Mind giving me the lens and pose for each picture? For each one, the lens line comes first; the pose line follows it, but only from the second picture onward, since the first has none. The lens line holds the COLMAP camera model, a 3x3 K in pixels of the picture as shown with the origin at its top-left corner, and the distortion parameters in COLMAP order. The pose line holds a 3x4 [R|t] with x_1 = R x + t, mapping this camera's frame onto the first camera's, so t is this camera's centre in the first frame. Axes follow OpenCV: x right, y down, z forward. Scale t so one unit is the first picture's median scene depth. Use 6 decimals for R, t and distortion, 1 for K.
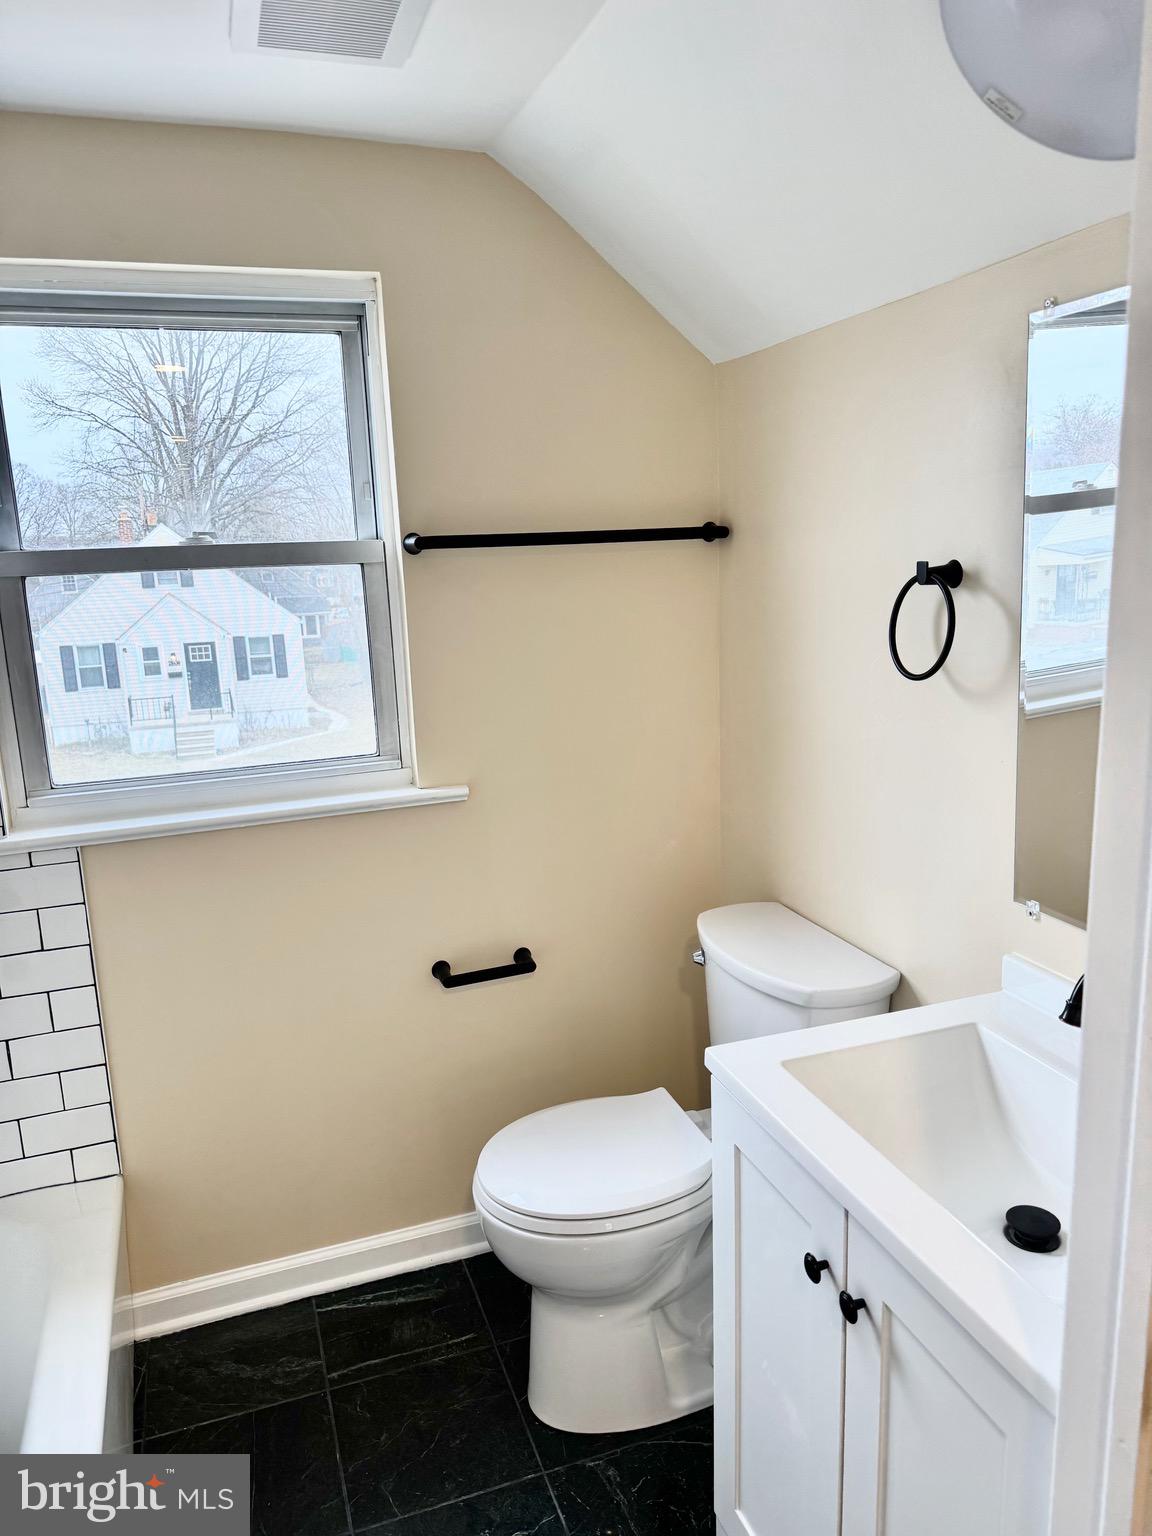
lens RADIAL K [[1055.8, 0, 576.0], [0, 1055.8, 768.0], [0, 0, 1]] dist [0.105822, -0.191505]
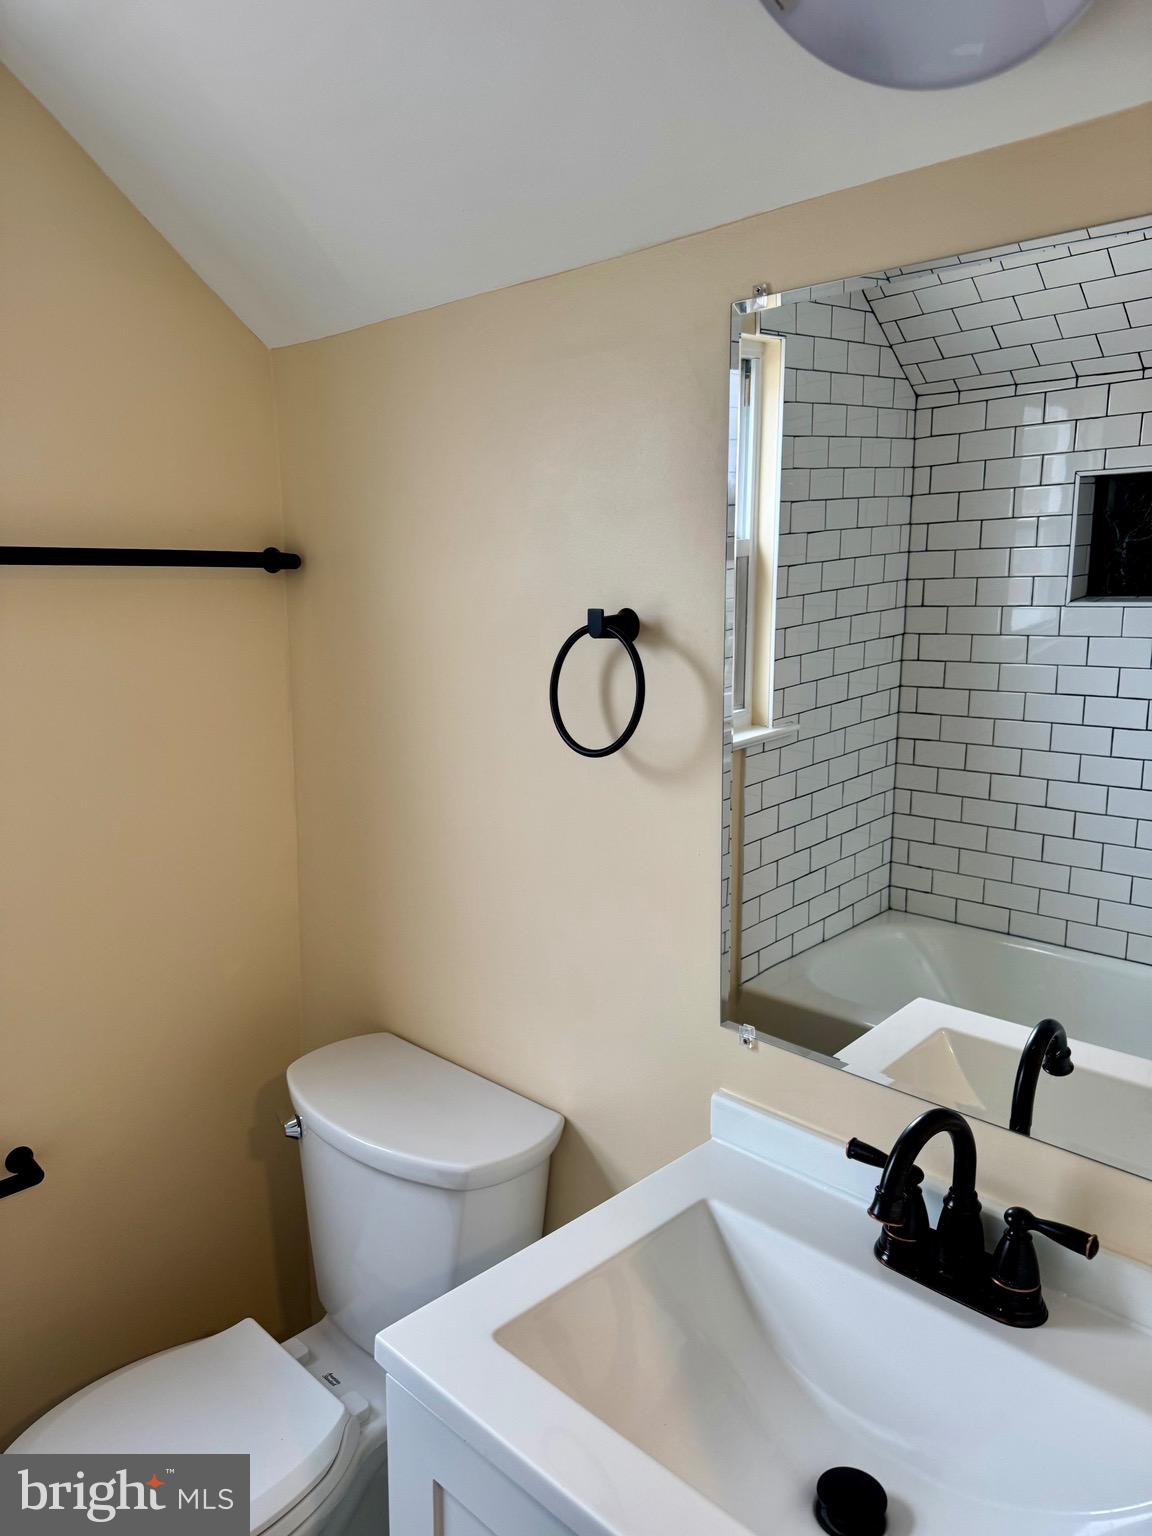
lens RADIAL K [[1055.8, 0, 576.0], [0, 1055.8, 768.0], [0, 0, 1]] dist [0.105822, -0.191505]
pose [[0.893163, -0.035145, 0.448359, -0.040052], [0.053773, 0.998136, -0.028879, -0.048364], [-0.446508, 0.049903, 0.893387, 0.283063]]
